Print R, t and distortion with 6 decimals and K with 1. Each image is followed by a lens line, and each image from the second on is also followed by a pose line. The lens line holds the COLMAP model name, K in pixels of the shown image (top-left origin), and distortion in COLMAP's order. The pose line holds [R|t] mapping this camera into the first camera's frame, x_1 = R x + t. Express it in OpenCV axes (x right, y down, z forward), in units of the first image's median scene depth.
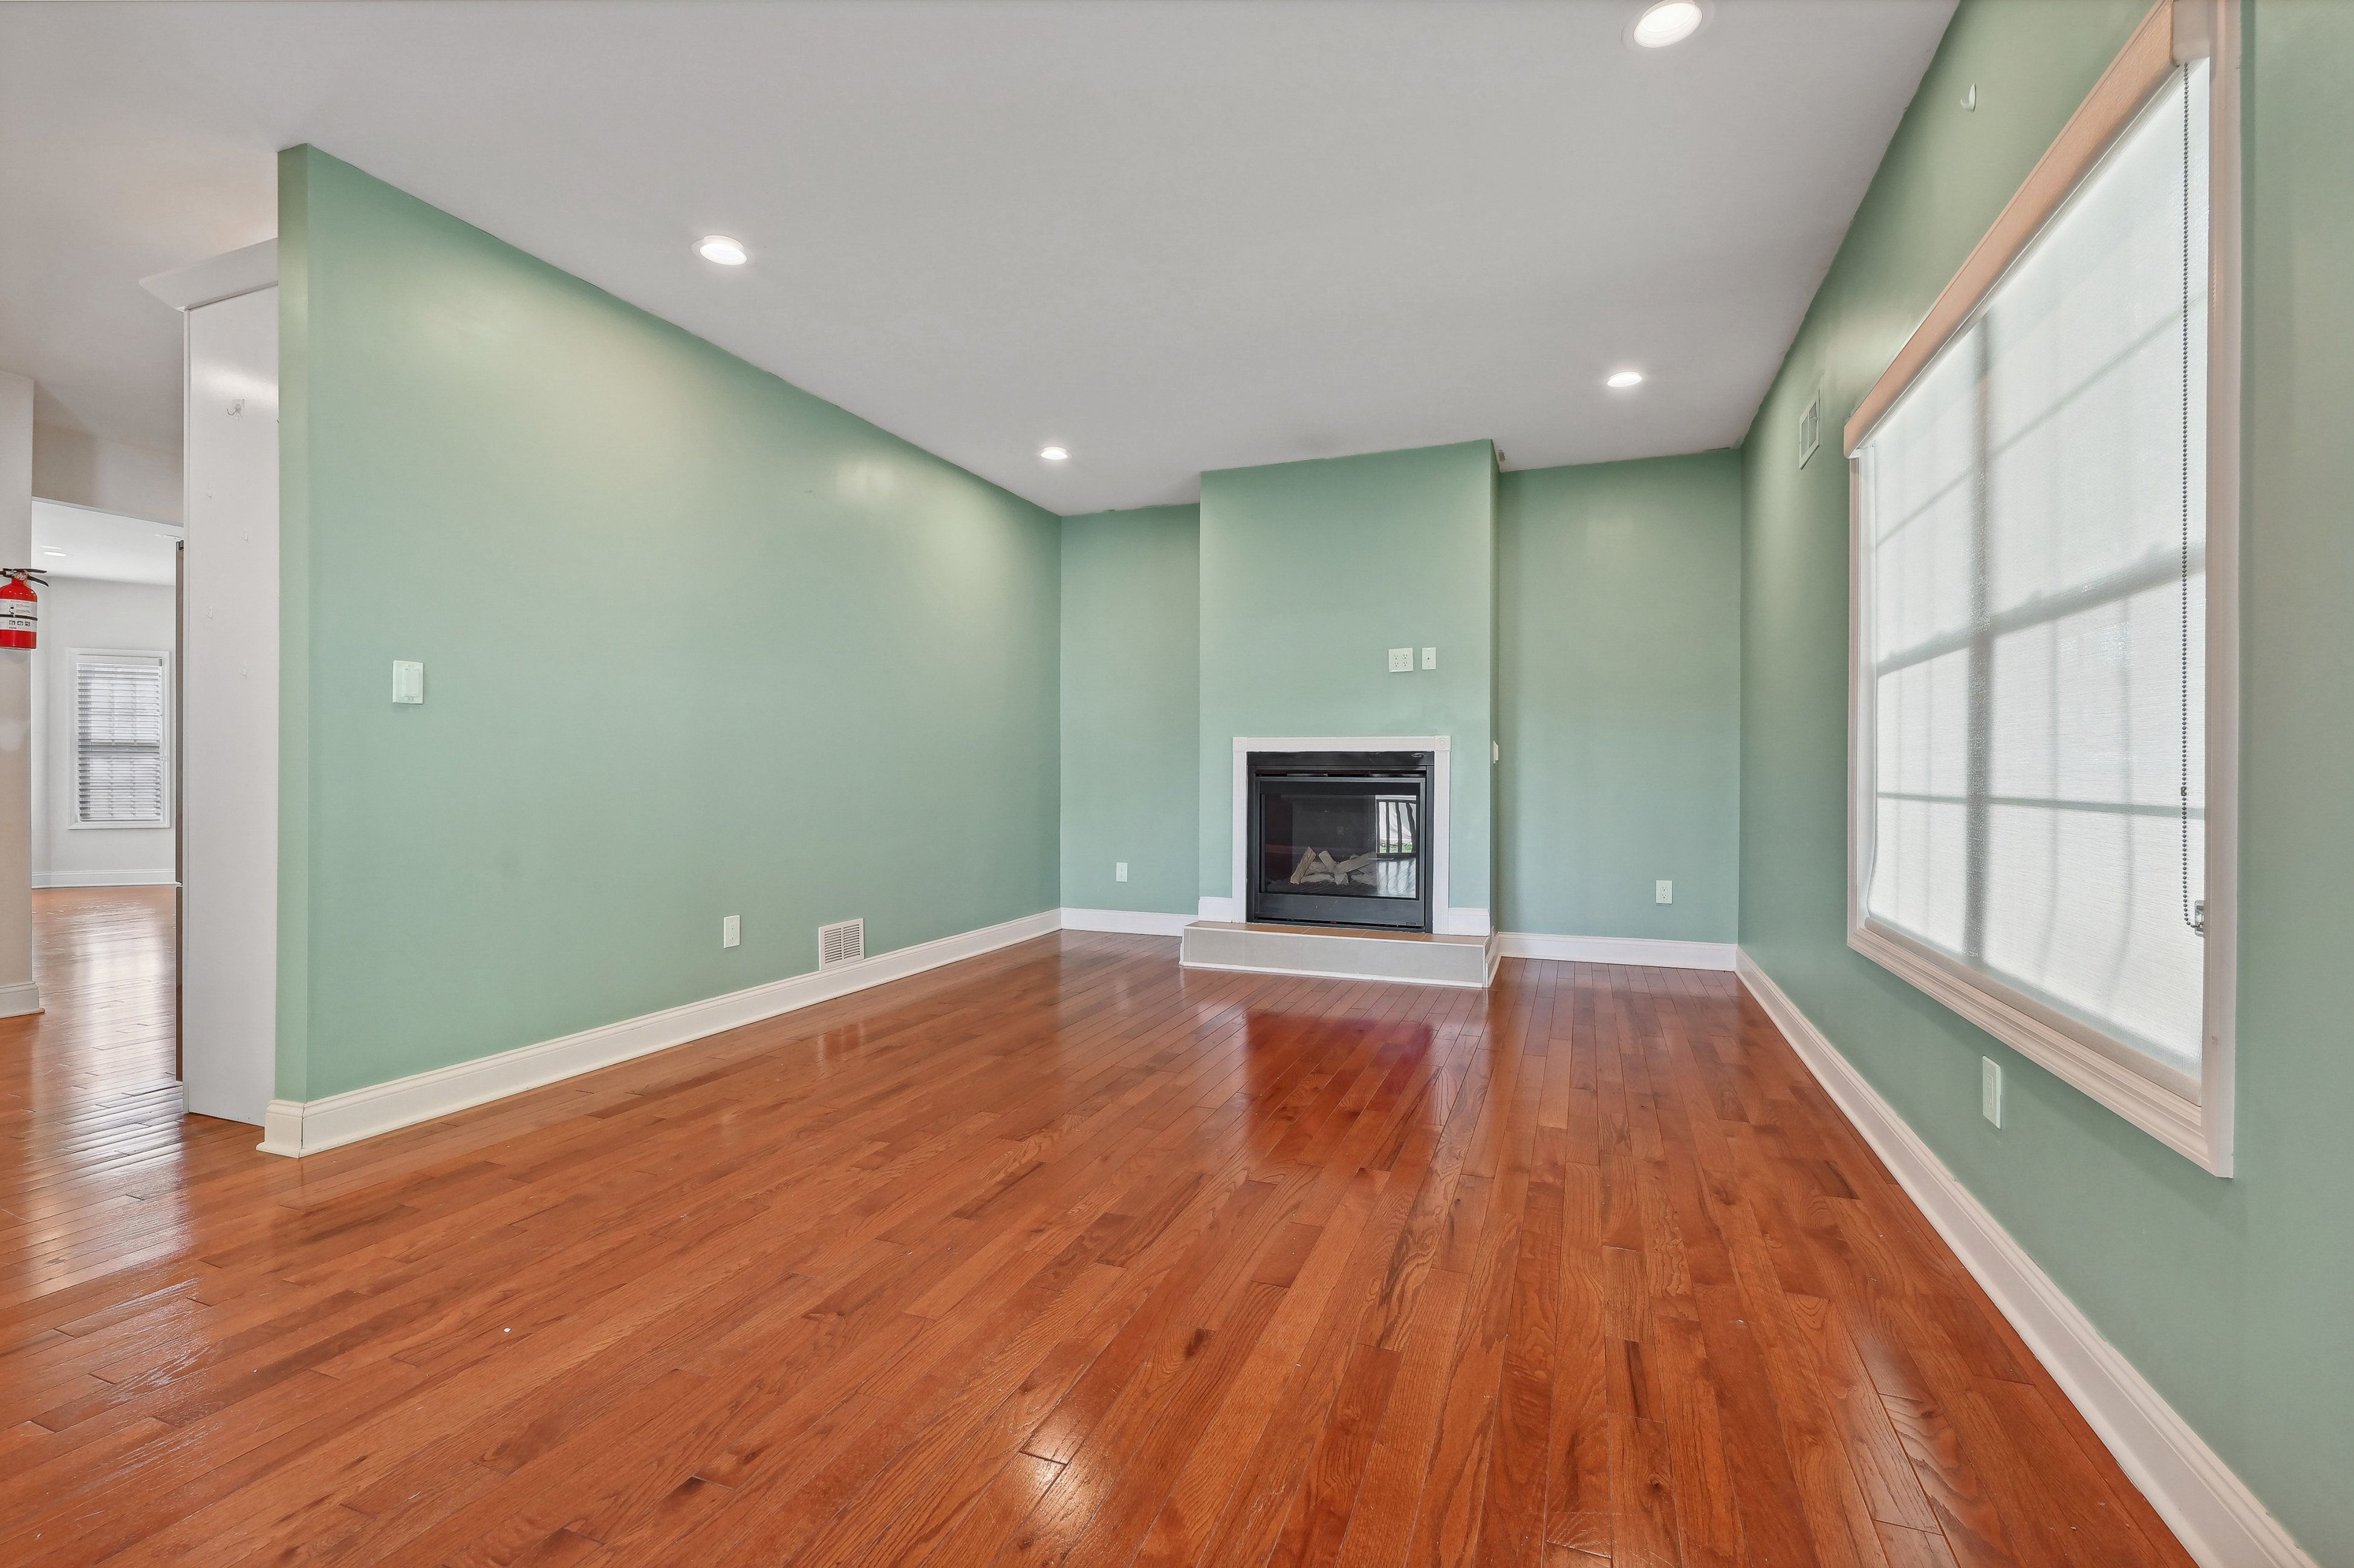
lens RADIAL K [[1003.4, 0, 1238.4], [0, 1003.4, 779.0], [0, 0, 1]] dist [0.000712, 0.000023]
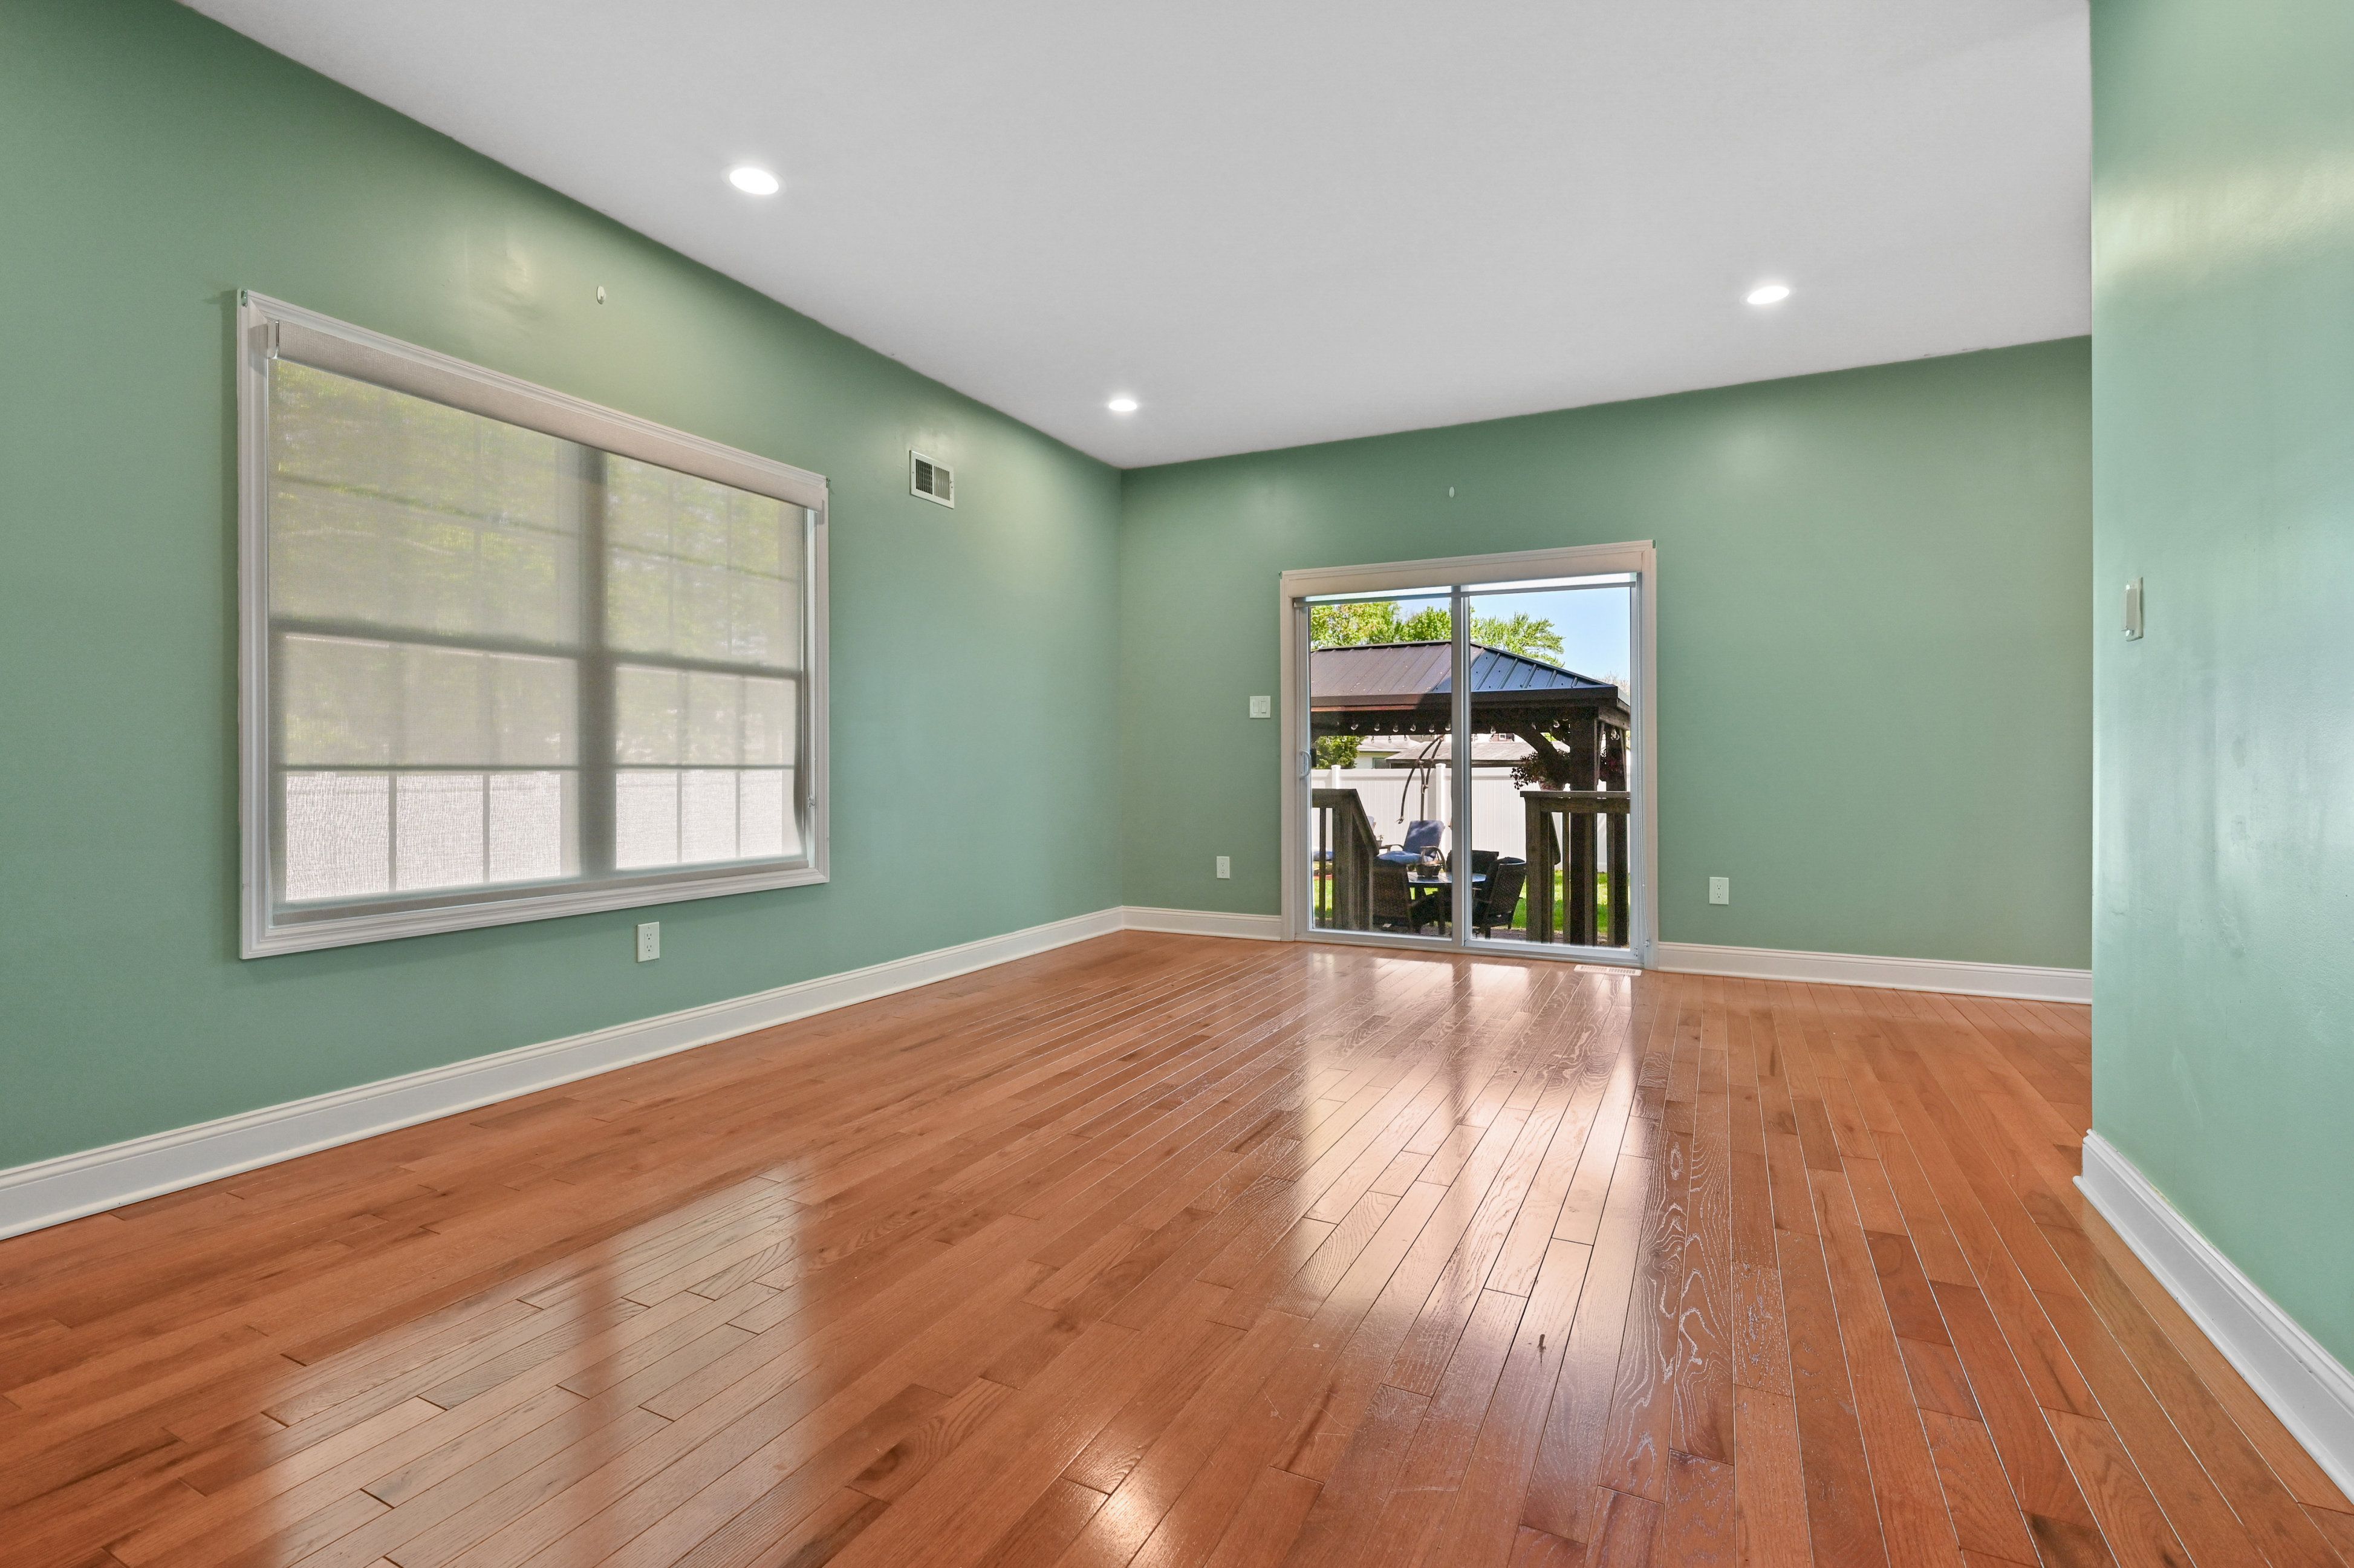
lens RADIAL K [[1070.4, 0, 1177.0], [0, 1070.4, 784.0], [0, 0, 1]] dist [-0.000204, -0.000094]
pose [[-0.989142, -0.005003, 0.146876, -0.245348], [-0.002124, 0.999803, 0.019750, 0.008523], [-0.146946, 0.019224, -0.988958, 1.712285]]
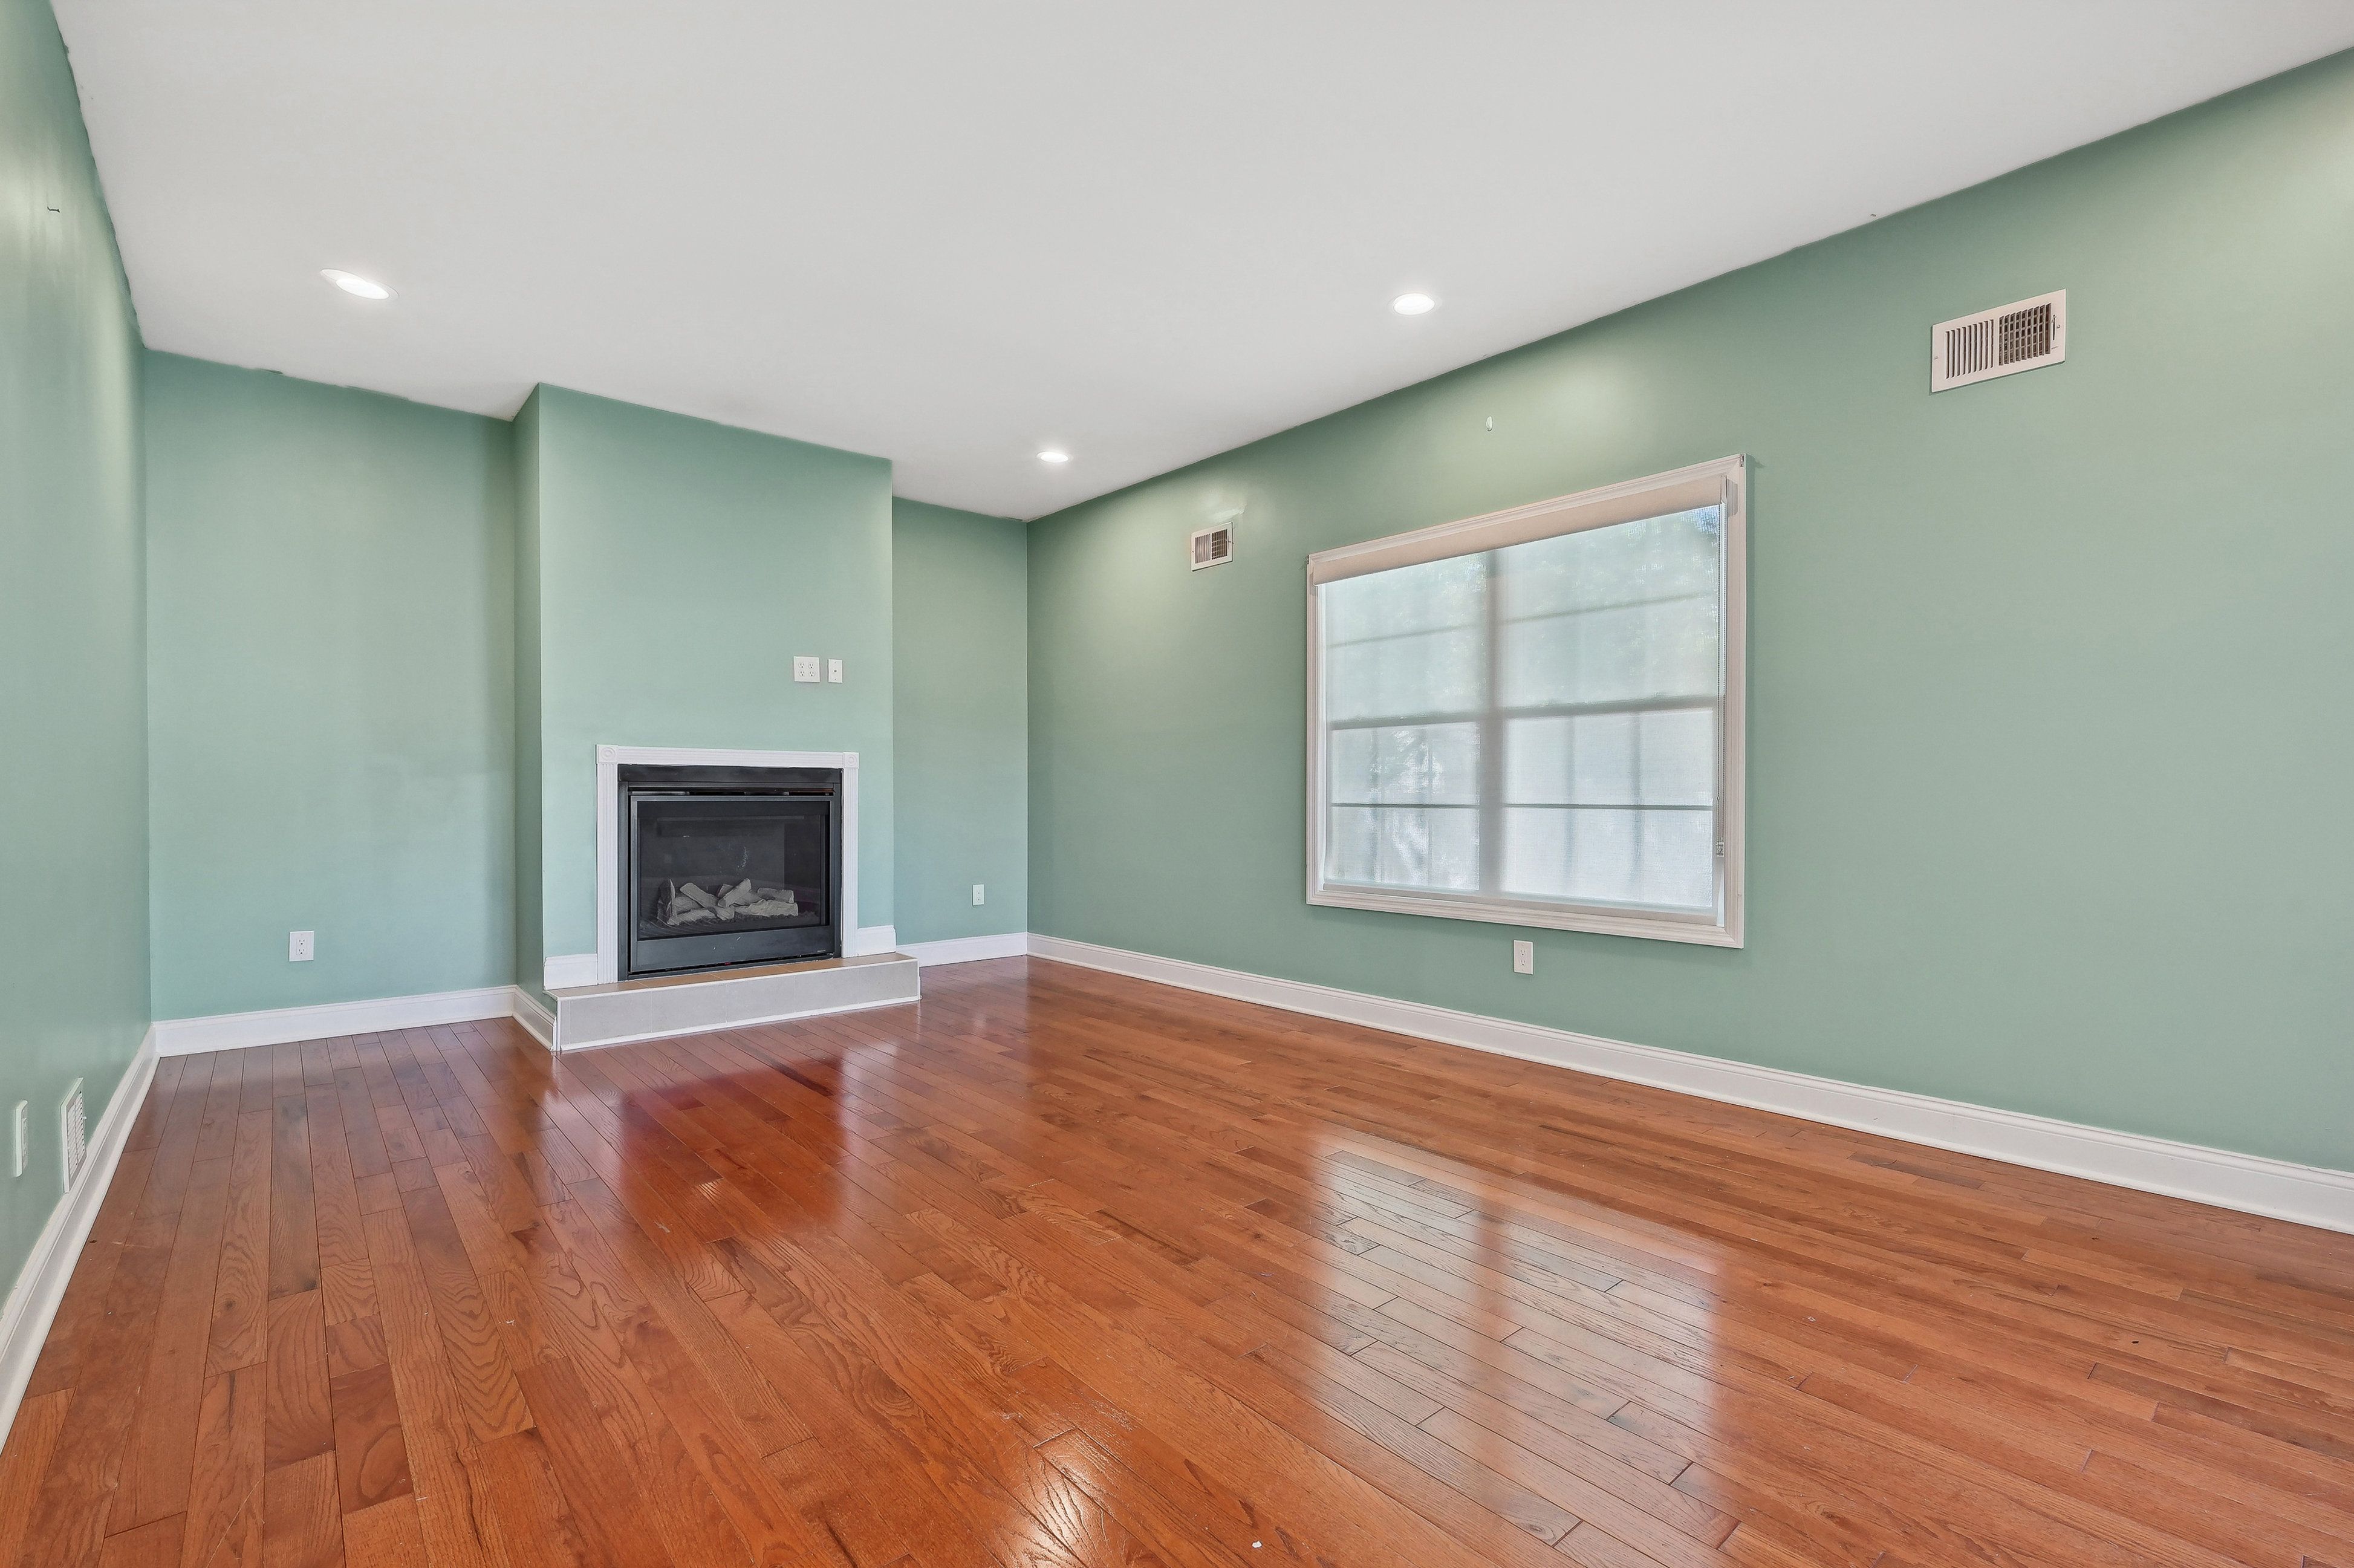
lens RADIAL K [[1011.0, 0, 1184.0], [0, 1011.0, 803.9], [0, 0, 1]] dist [0.001490, -0.000023]
pose [[0.493919, -0.010013, 0.869450, -0.817258], [0.004693, 0.999950, 0.008850, -0.001277], [-0.869495, -0.000291, 0.493941, 0.398829]]
